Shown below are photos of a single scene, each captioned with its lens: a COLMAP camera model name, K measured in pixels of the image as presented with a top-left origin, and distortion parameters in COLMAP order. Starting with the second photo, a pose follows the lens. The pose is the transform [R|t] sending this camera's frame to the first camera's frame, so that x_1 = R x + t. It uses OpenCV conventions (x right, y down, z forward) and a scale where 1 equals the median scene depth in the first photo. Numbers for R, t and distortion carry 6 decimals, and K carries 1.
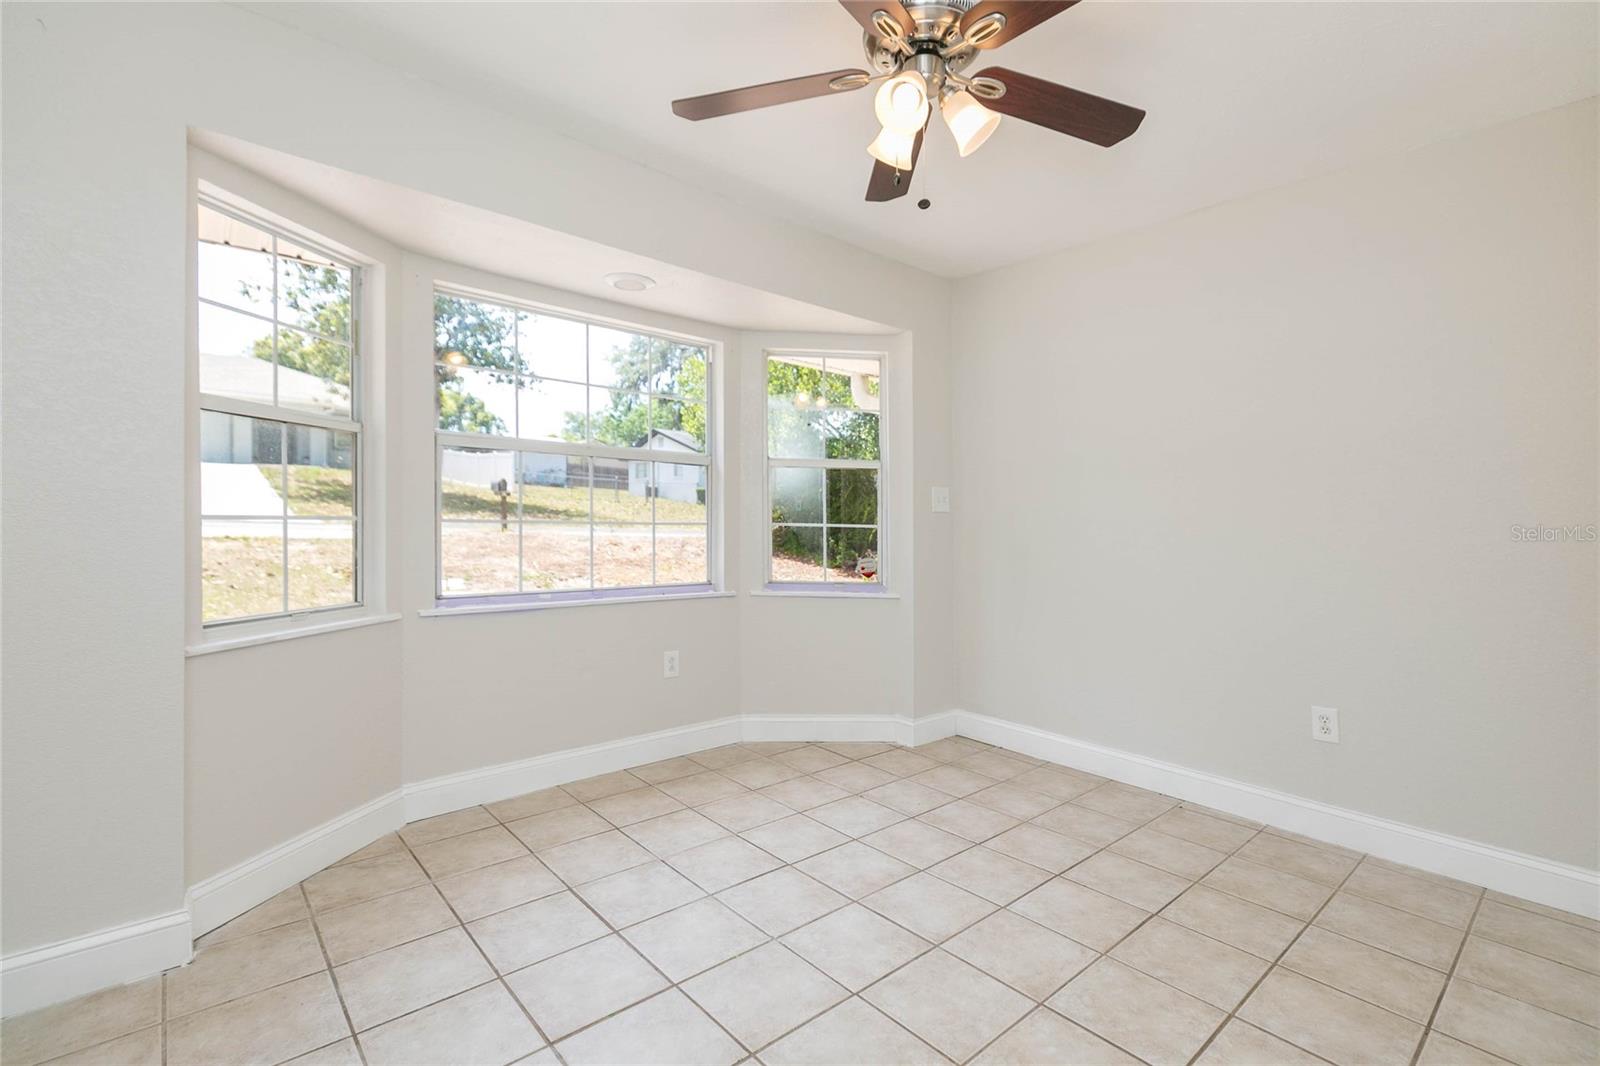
lens RADIAL K [[725.4, 0, 803.0], [0, 725.4, 529.6], [0, 0, 1]] dist [0.006354, -0.000849]
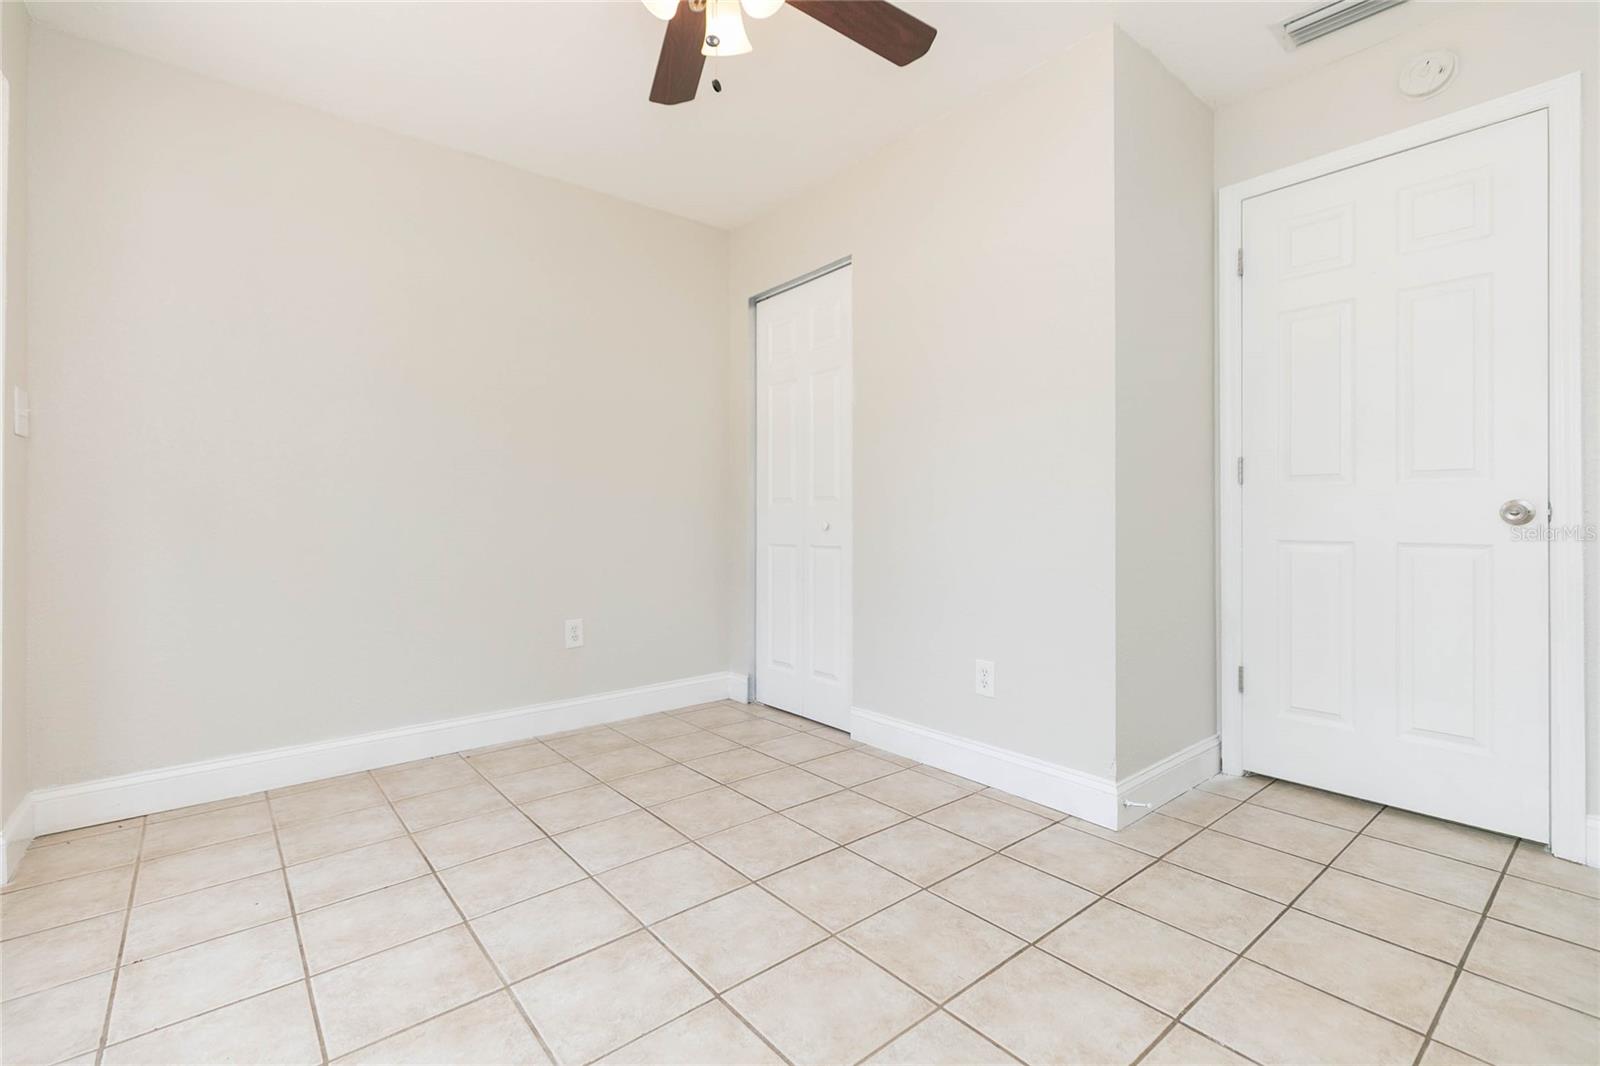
lens RADIAL K [[725.4, 0, 802.8], [0, 725.4, 522.8], [0, 0, 1]] dist [0.006354, -0.000849]
pose [[0.027808, -0.028101, 0.999218, -0.488706], [0.020472, 0.999411, 0.027536, 0.056273], [-0.999404, 0.019690, 0.028367, 0.582171]]
